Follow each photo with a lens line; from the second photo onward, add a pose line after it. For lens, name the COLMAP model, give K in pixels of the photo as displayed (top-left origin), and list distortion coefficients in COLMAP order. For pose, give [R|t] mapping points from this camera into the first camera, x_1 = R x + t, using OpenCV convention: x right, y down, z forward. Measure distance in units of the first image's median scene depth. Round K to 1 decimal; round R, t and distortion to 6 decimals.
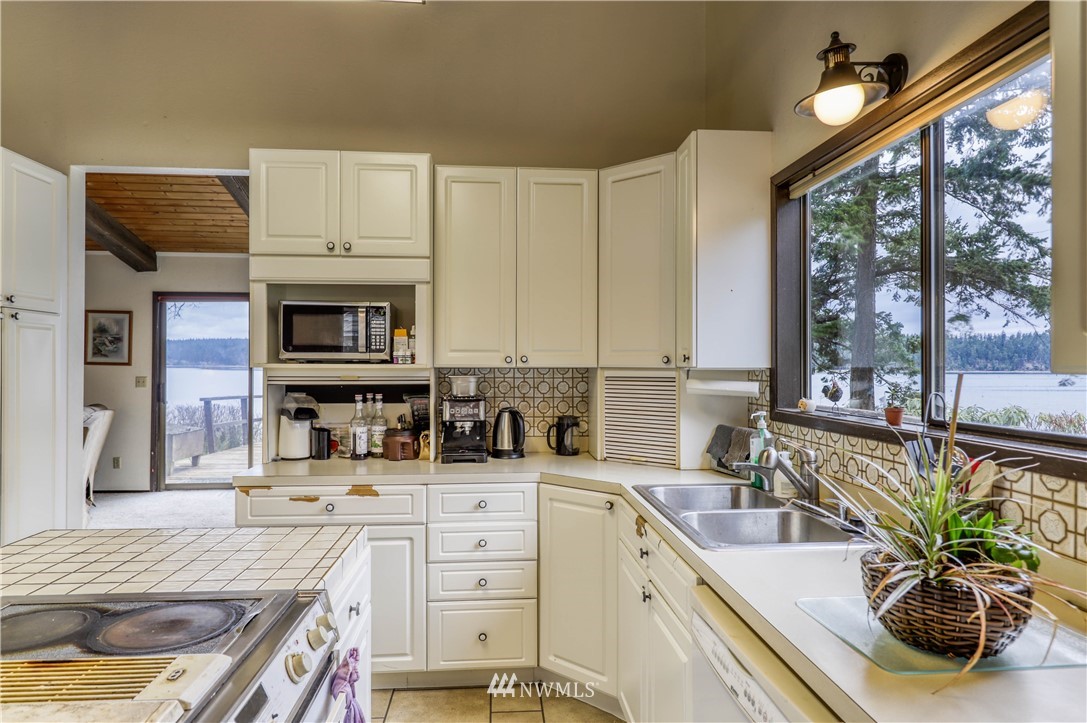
lens RADIAL K [[622.7, 0, 518.5], [0, 622.7, 362.9], [0, 0, 1]] dist [0.004969, -0.000119]
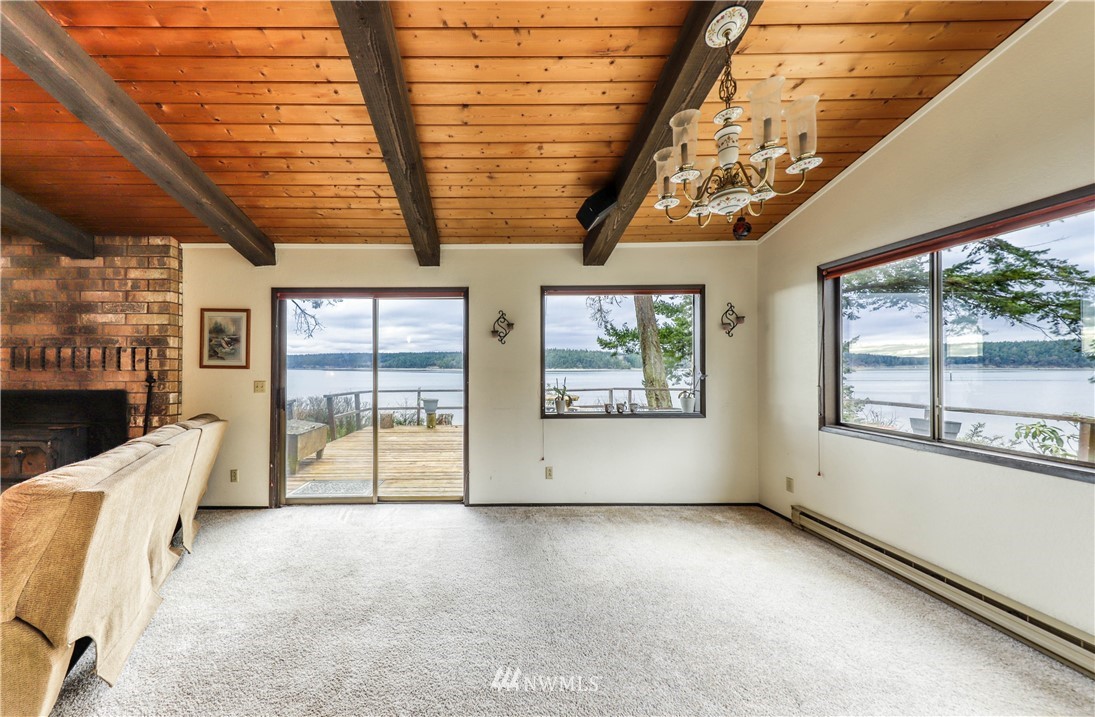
lens RADIAL K [[519.4, 0, 538.6], [0, 519.4, 361.3], [0, 0, 1]] dist [-0.019570, -0.000190]
pose [[0.996898, -0.007148, -0.078377, -0.139854], [0.006826, 0.999967, -0.004376, -0.000634], [0.078406, 0.003828, 0.996914, 0.281539]]
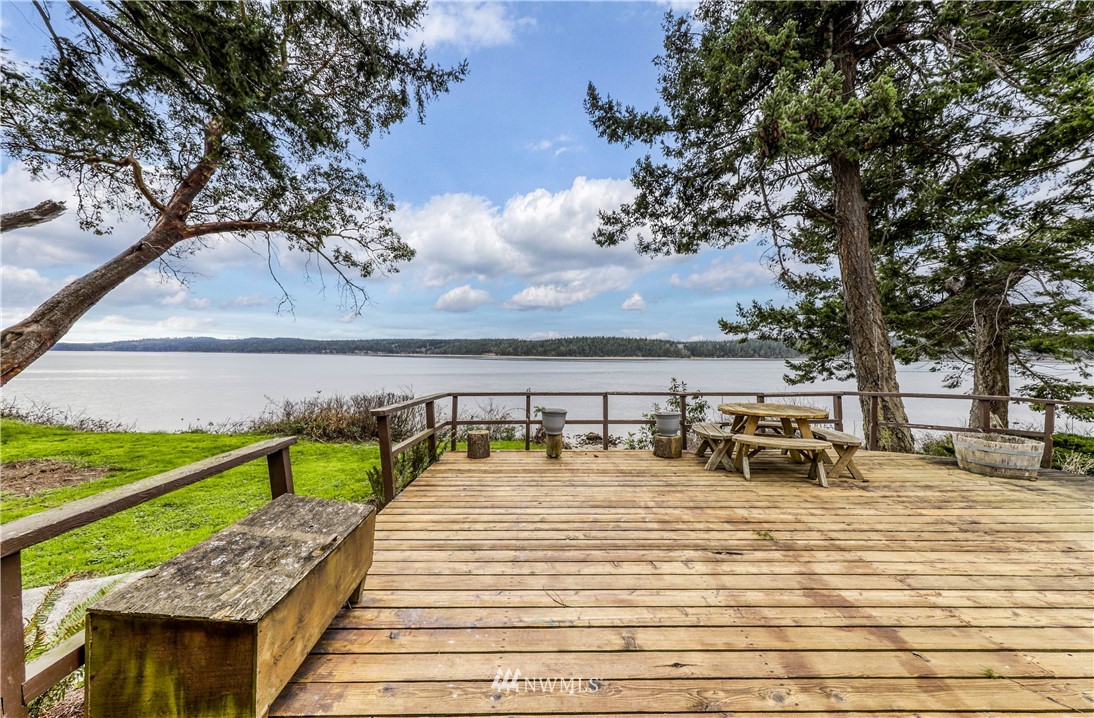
lens RADIAL K [[379.1, 0, 547.0], [0, 379.1, 355.8], [0, 0, 1]] dist [-0.000180, 0.000001]
pose [[0.998531, 0.003417, -0.054070, -0.324342], [-0.002786, 0.999927, 0.011734, -0.000737], [0.054106, -0.011566, 0.998468, 0.653326]]
